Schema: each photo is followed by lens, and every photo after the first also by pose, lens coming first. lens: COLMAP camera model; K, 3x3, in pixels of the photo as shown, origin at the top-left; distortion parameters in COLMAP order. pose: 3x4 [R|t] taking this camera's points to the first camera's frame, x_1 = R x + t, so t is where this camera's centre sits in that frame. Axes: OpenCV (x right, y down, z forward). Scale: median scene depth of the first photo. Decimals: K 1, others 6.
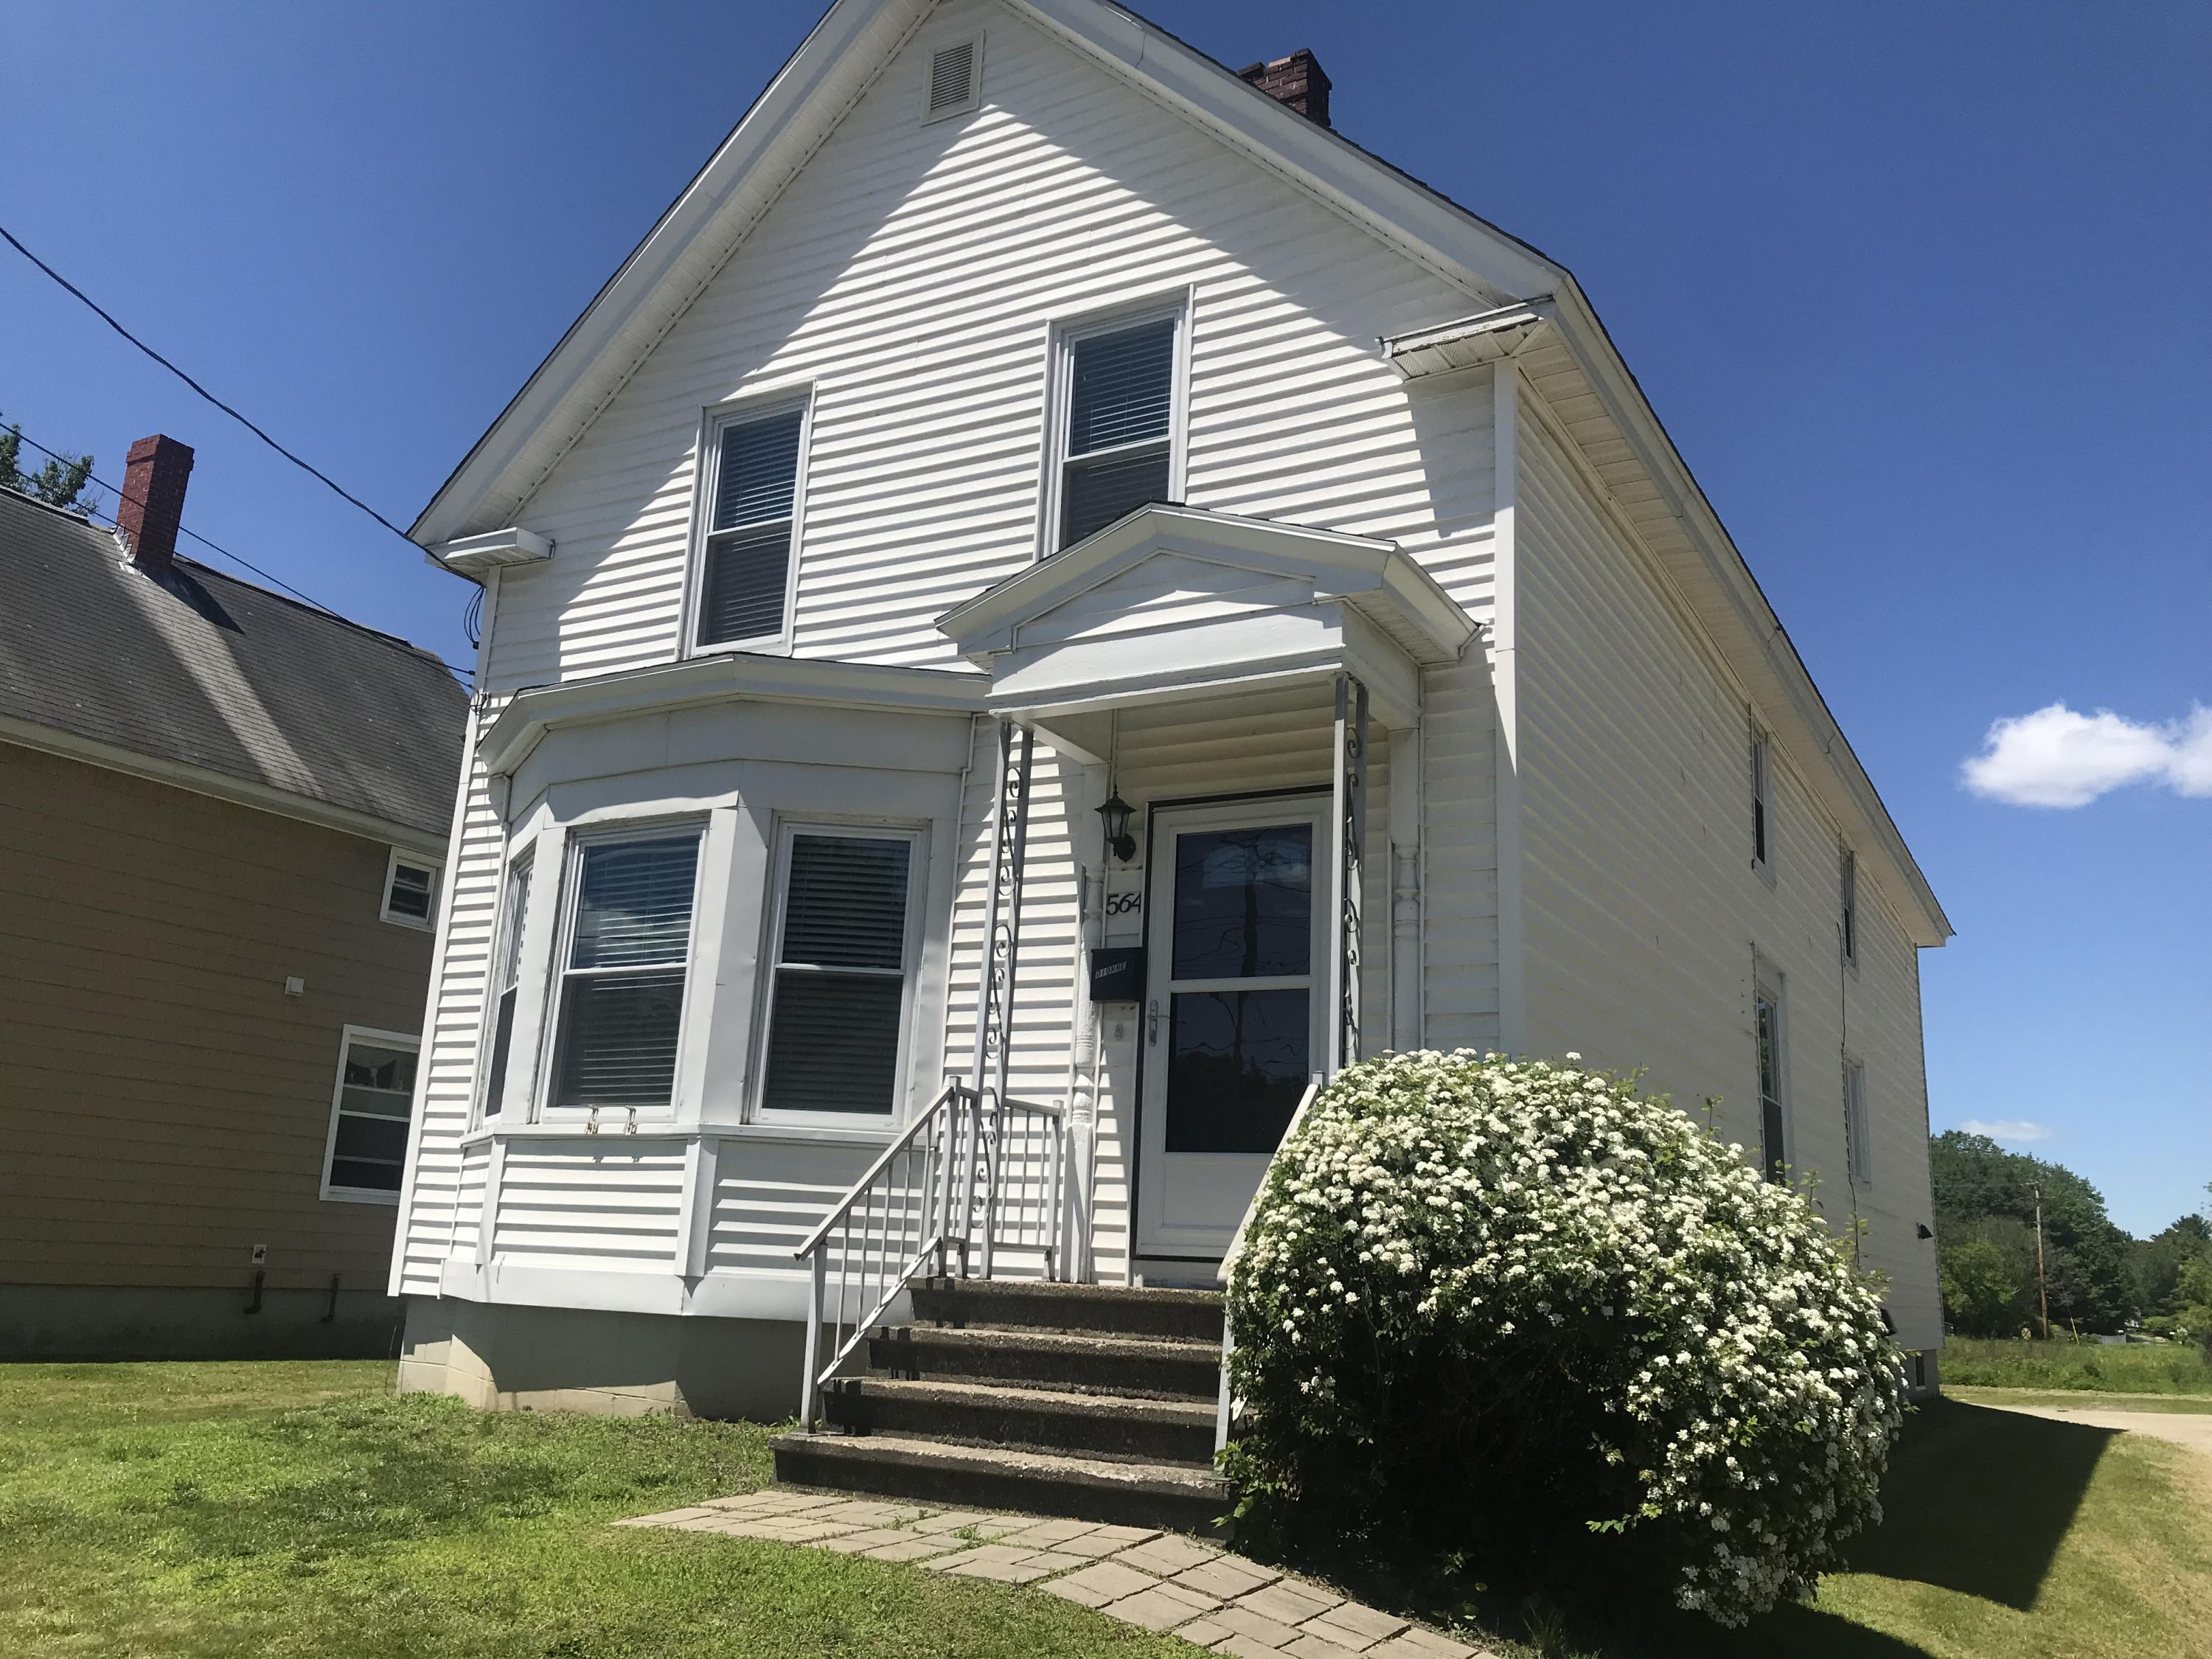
lens RADIAL K [[1830.1, 0, 1106.0], [0, 1830.1, 811.9], [0, 0, 1]] dist [0.000369, -0.009917]
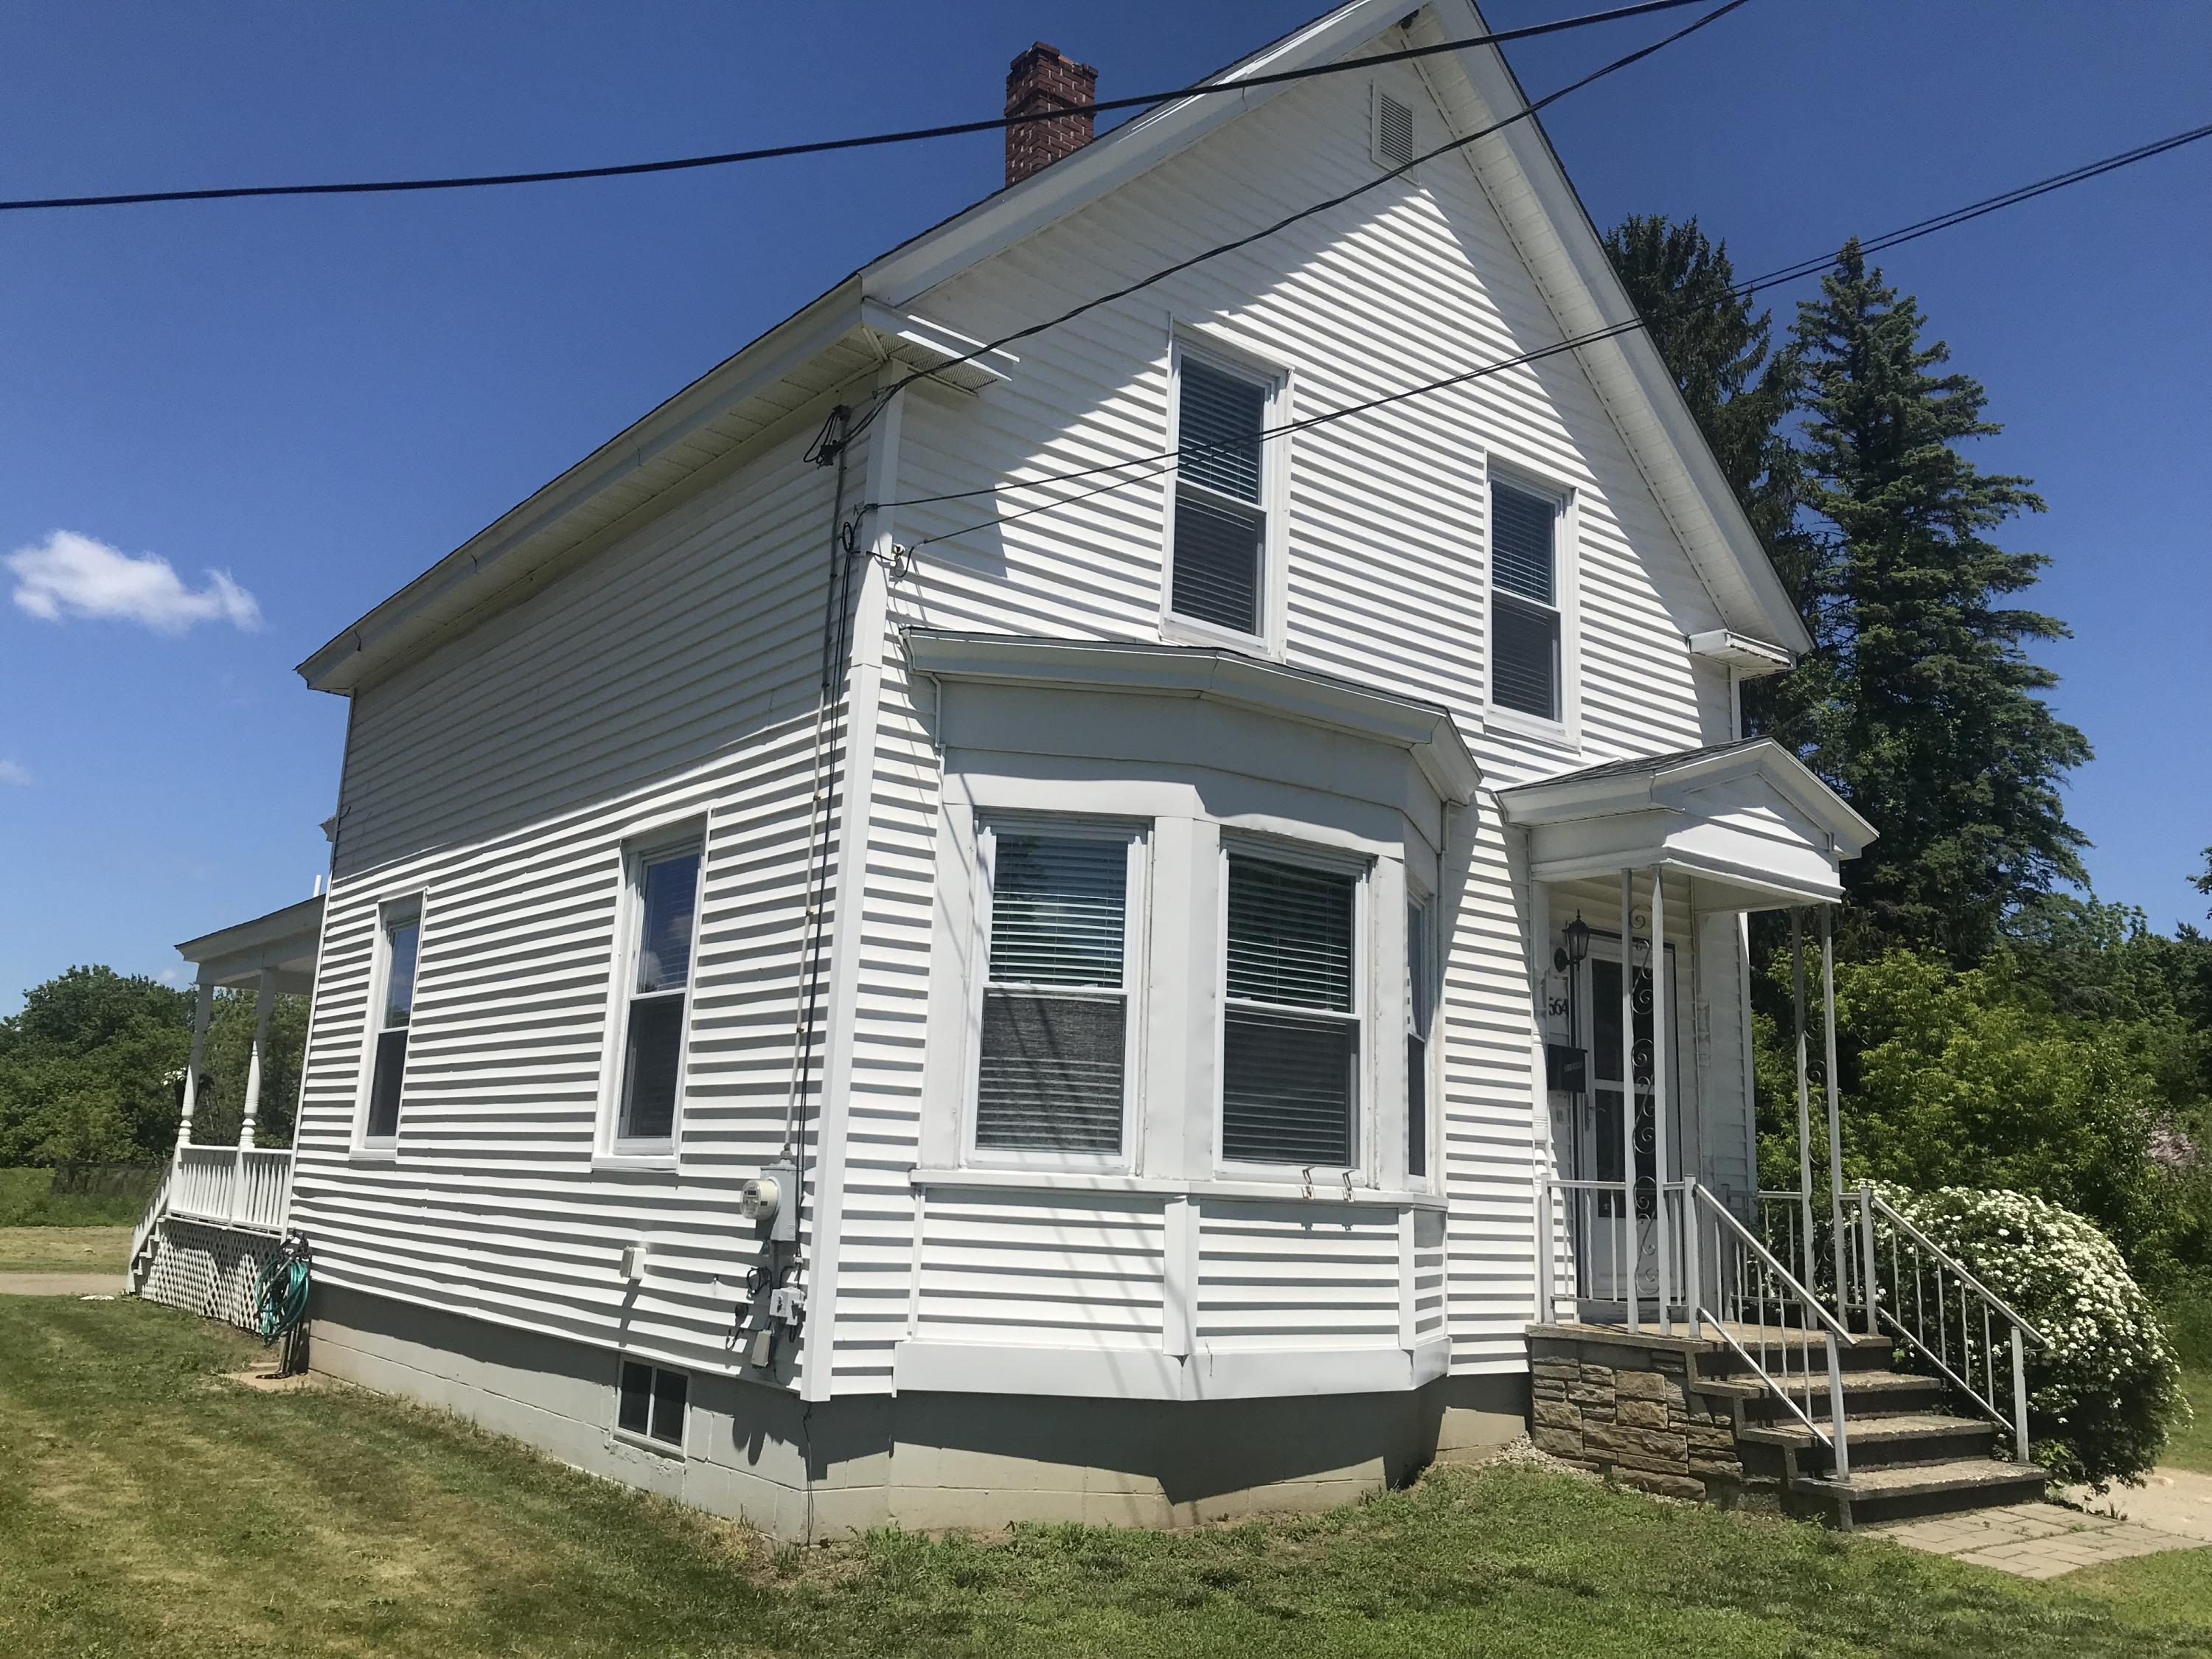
lens RADIAL K [[1830.1, 0, 1099.4], [0, 1830.1, 837.5], [0, 0, 1]] dist [0.000369, -0.009917]
pose [[0.382291, 0.152279, 0.911408, -1.151072], [-0.247608, 0.967139, -0.057731, 0.081386], [-0.890249, -0.203602, 0.407434, 0.755771]]
